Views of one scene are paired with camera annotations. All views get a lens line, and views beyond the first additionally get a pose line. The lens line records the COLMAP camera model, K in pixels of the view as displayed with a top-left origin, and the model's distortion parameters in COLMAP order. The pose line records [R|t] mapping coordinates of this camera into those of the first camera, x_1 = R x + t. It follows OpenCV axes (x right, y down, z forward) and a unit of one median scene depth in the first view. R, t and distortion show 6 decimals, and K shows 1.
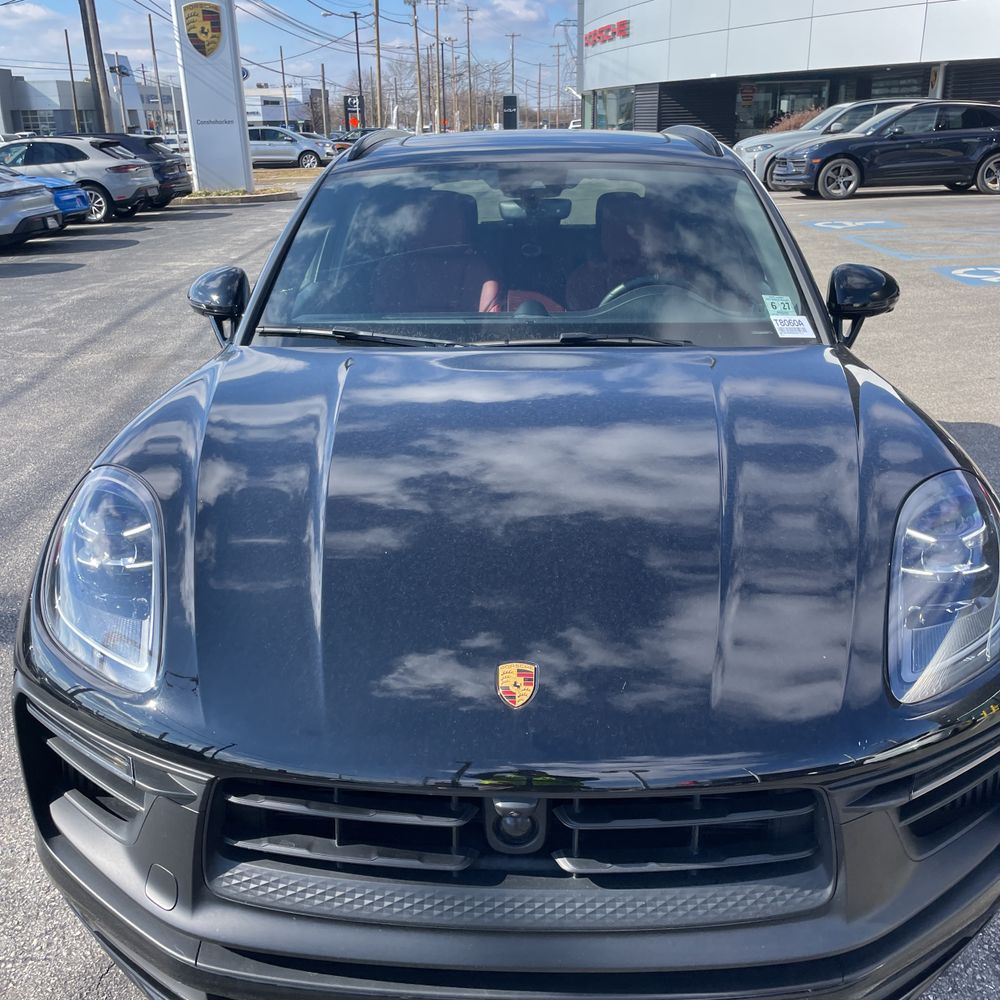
lens RADIAL K [[1032.9, 0, 494.1], [0, 1032.9, 497.7], [0, 0, 1]] dist [0.032736, 0.000000]
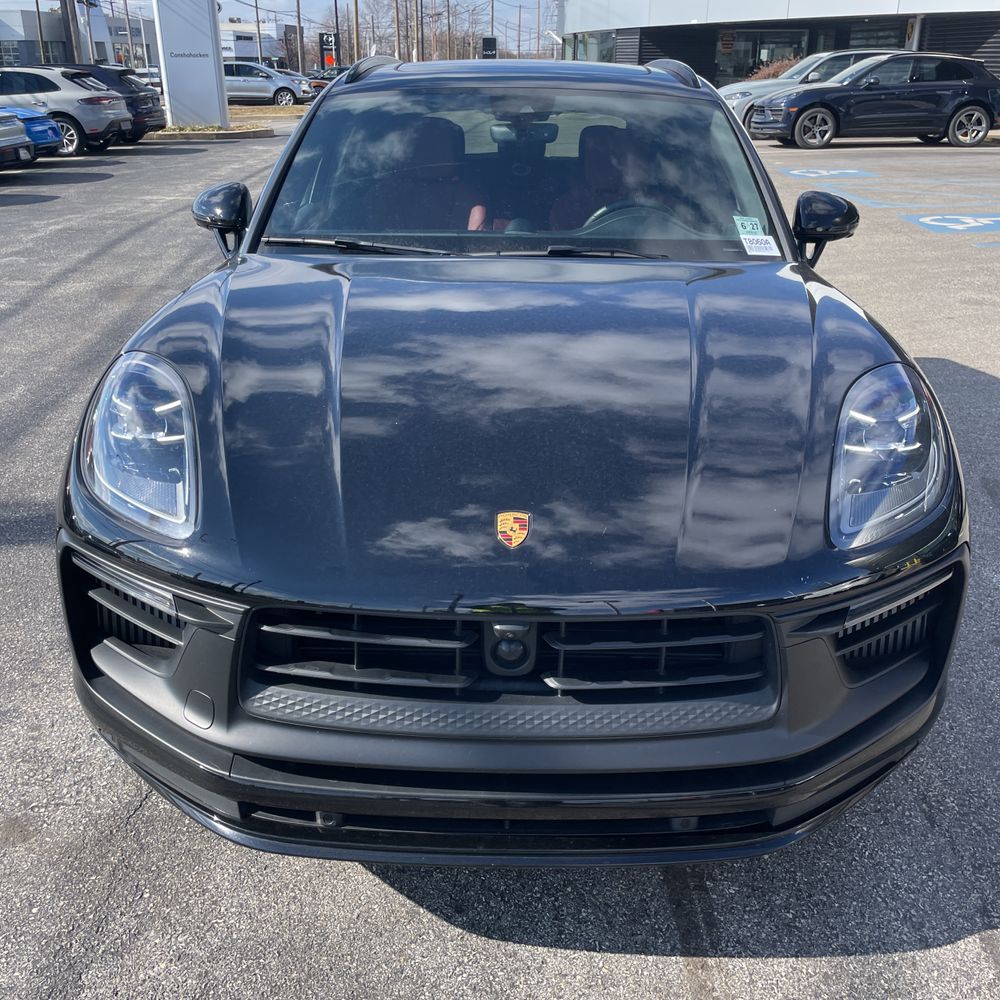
lens RADIAL K [[1032.9, 0, 508.1], [0, 1032.9, 486.0], [0, 0, 1]] dist [0.032736, 0.000000]
pose [[0.999206, 0.010460, 0.038440, -0.016053], [-0.011892, 0.999237, 0.037214, 0.050237], [-0.038021, -0.037641, 0.998568, -0.087537]]
